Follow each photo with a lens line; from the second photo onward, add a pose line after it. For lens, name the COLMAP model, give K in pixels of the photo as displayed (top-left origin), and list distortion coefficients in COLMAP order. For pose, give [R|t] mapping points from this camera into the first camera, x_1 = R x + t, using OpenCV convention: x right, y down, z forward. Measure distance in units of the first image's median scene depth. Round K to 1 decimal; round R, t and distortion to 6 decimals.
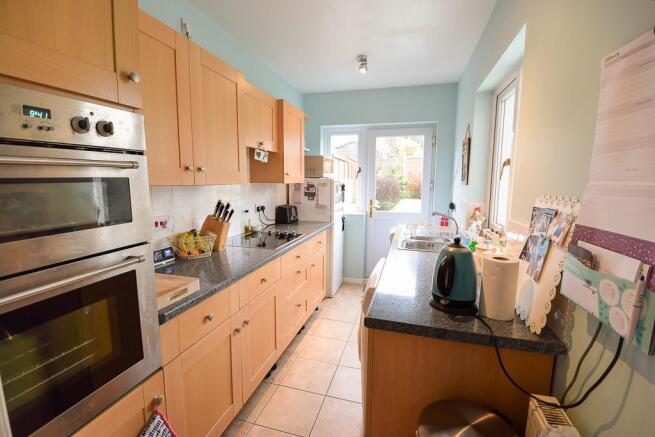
lens RADIAL K [[291.6, 0, 327.5], [0, 291.6, 217.9], [0, 0, 1]] dist [0.002235, -0.000107]
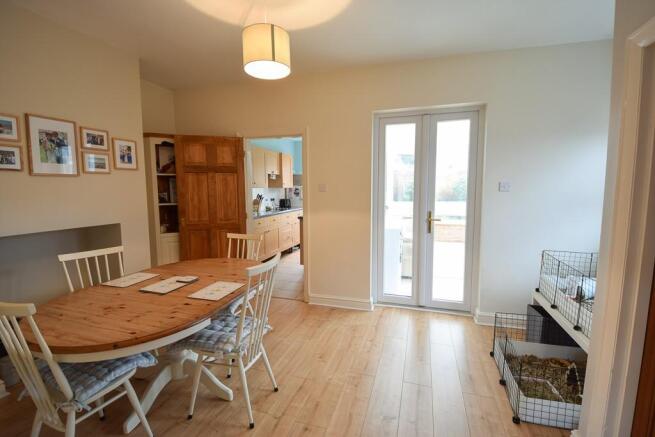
lens RADIAL K [[291.6, 0, 328.1], [0, 291.6, 216.8], [0, 0, 1]] dist [0.002235, -0.000107]
pose [[0.999561, -0.006185, -0.028982, 0.254552], [0.005418, 0.999635, -0.026463, 0.160778], [0.029135, 0.026295, 0.999230, -1.195924]]
